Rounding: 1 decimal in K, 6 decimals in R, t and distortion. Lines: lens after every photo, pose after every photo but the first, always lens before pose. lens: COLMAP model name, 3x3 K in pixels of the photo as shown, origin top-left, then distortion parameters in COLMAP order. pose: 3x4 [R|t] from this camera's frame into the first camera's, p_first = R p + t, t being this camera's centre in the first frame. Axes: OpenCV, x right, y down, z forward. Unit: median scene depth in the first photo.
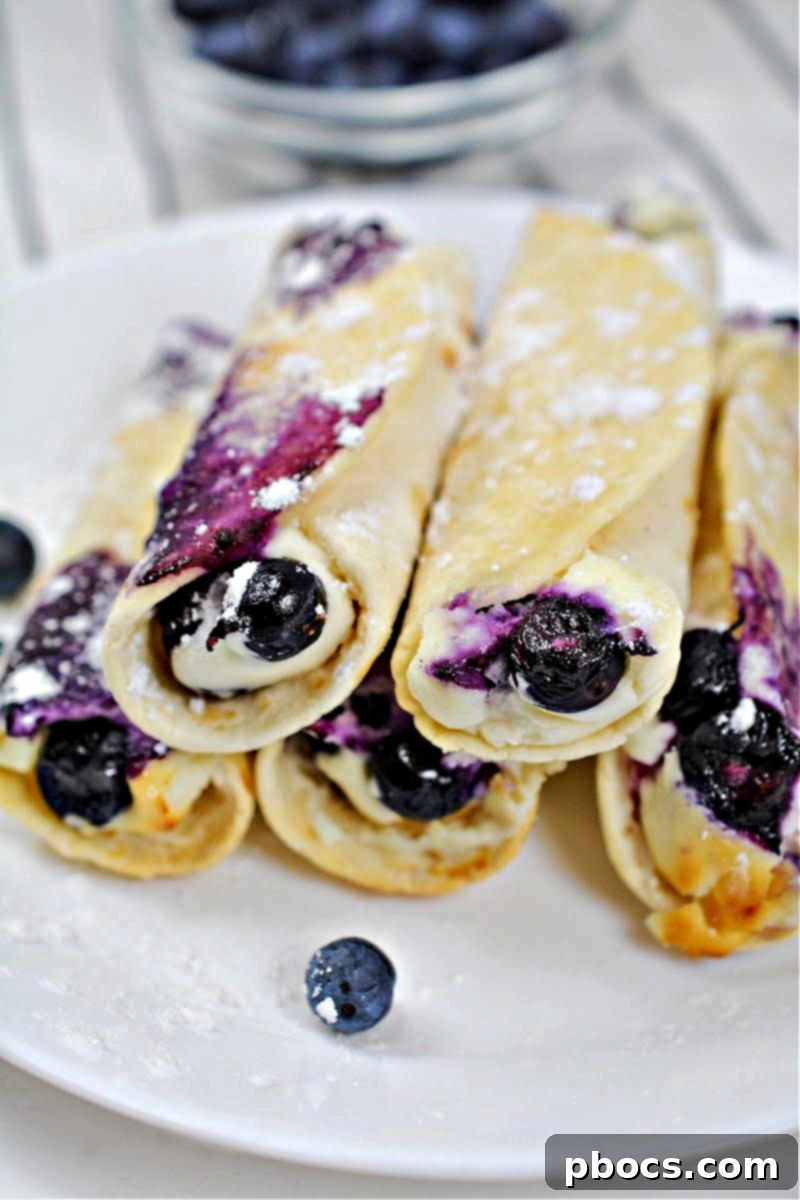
lens RADIAL K [[2199.3, 0, 400.0], [0, 2199.3, 600.0], [0, 0, 1]] dist [-0.000910, -0.026509]
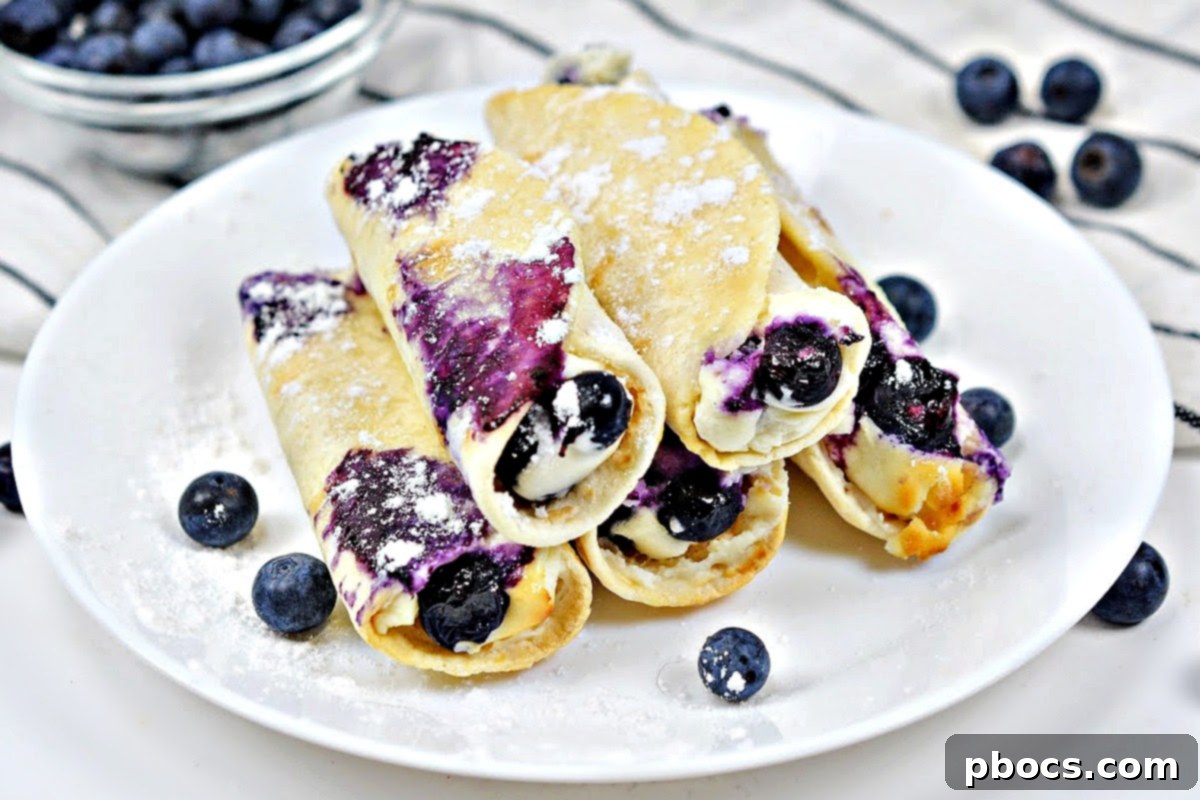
lens RADIAL K [[2772.5, 0, 603.9], [0, 2772.5, 360.1], [0, 0, 1]] dist [-0.023797, -0.060916]
pose [[0.862157, -0.335180, 0.379921, -0.648369], [0.365950, 0.930586, -0.009457, -0.005601], [-0.350380, 0.147185, 0.924971, -0.517060]]
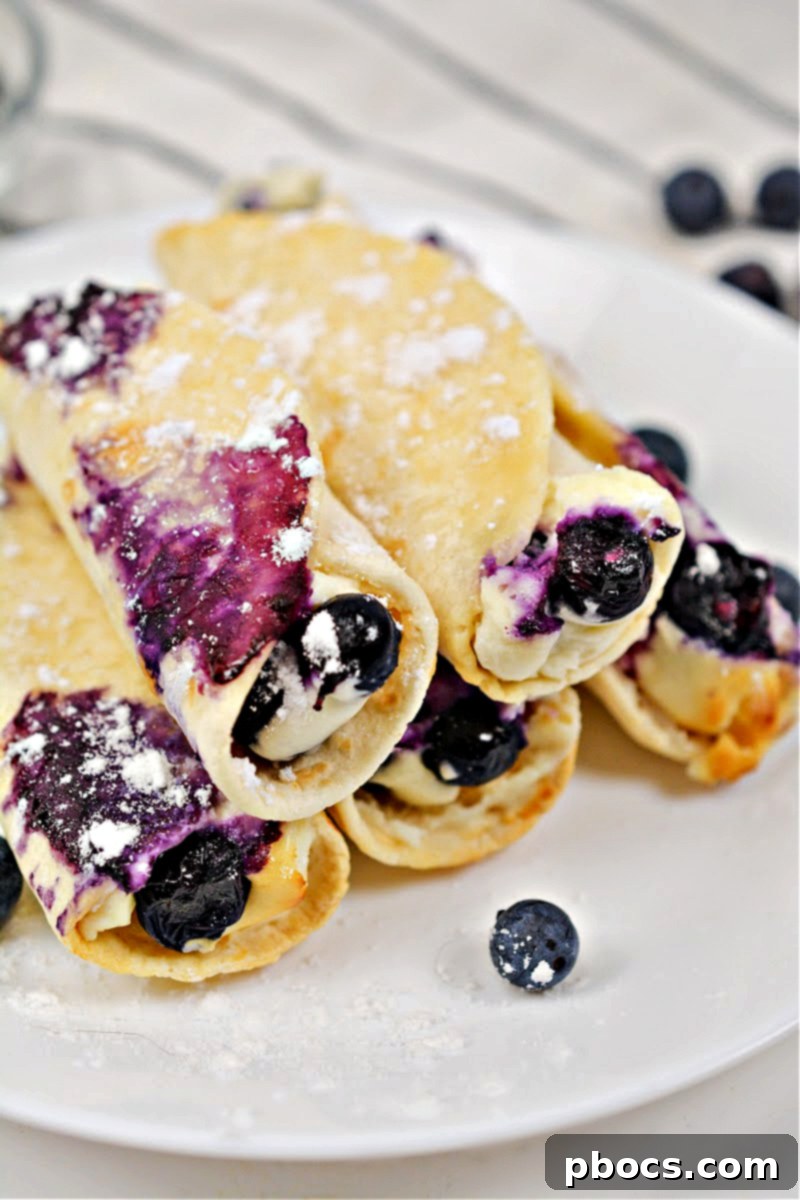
lens RADIAL K [[2199.3, 0, 400.0], [0, 2199.3, 600.0], [0, 0, 1]] dist [-0.000910, -0.026509]
pose [[0.797231, -0.410385, 0.442727, -0.465696], [0.401435, 0.908135, 0.118918, -0.123243], [-0.450858, 0.082921, 0.888736, 0.084103]]
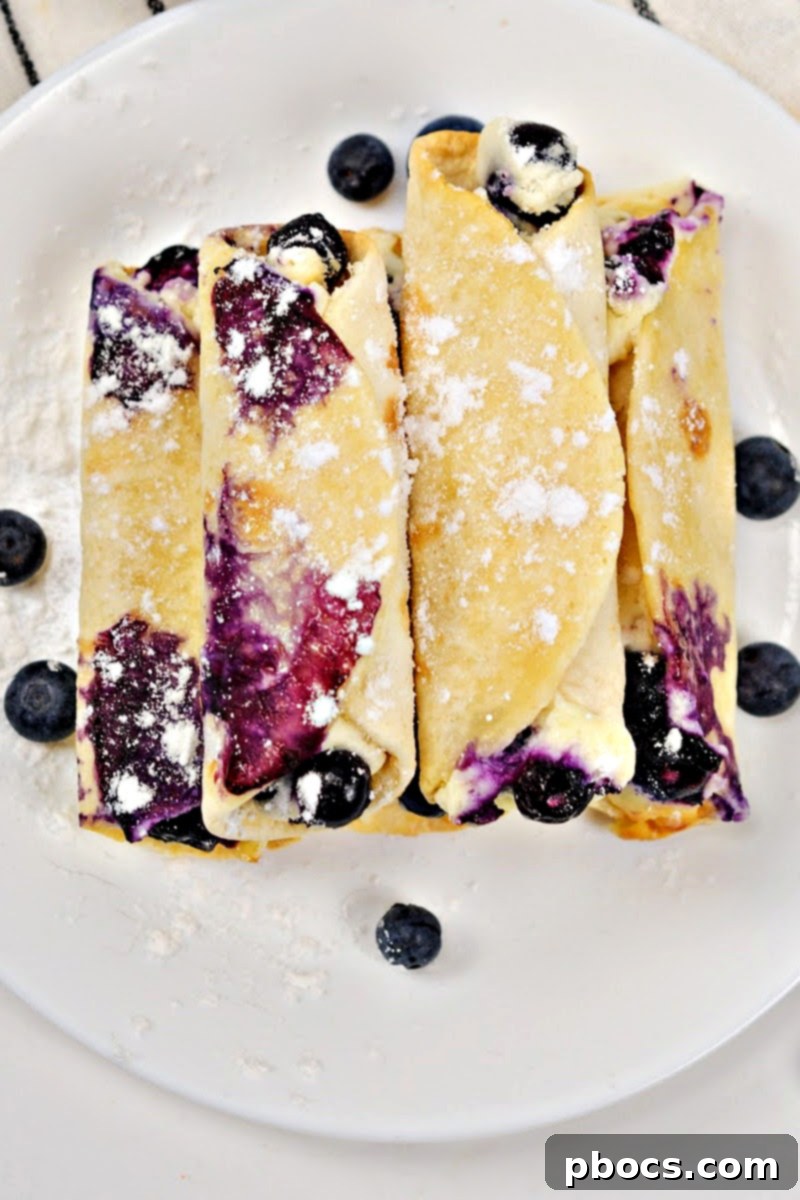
lens RADIAL K [[3050.6, 0, 399.3], [0, 3050.6, 380.9], [0, 0, 1]] dist [0.000965, 0.125682]
pose [[0.976200, -0.197727, 0.089096, -0.130536], [0.095787, 0.761676, 0.640839, -1.326905], [-0.194574, -0.617052, 0.762488, -0.257616]]
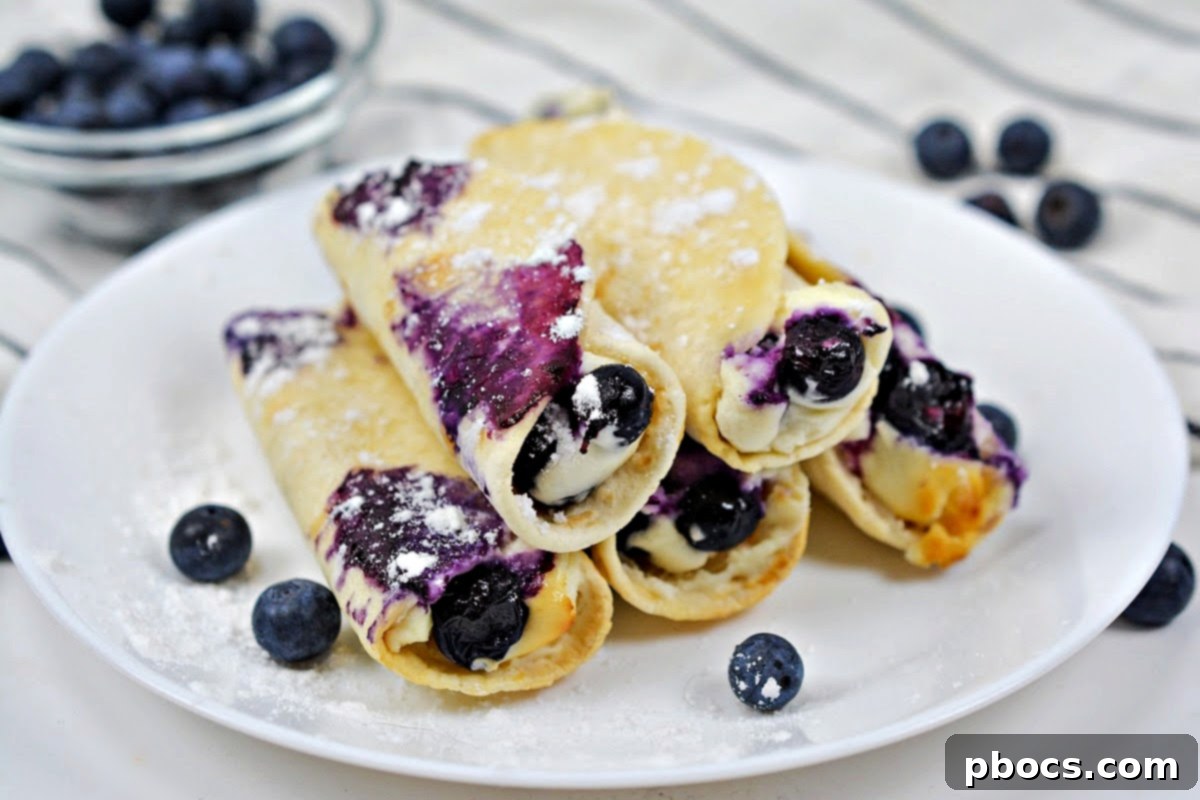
lens RADIAL K [[2351.2, 0, 655.1], [0, 2351.2, 401.7], [0, 0, 1]] dist [-0.028019, 0.042131]
pose [[0.819988, -0.328195, 0.468944, -0.642547], [0.395558, 0.917088, -0.049834, 0.075553], [-0.413707, 0.226358, 0.881821, -0.180758]]
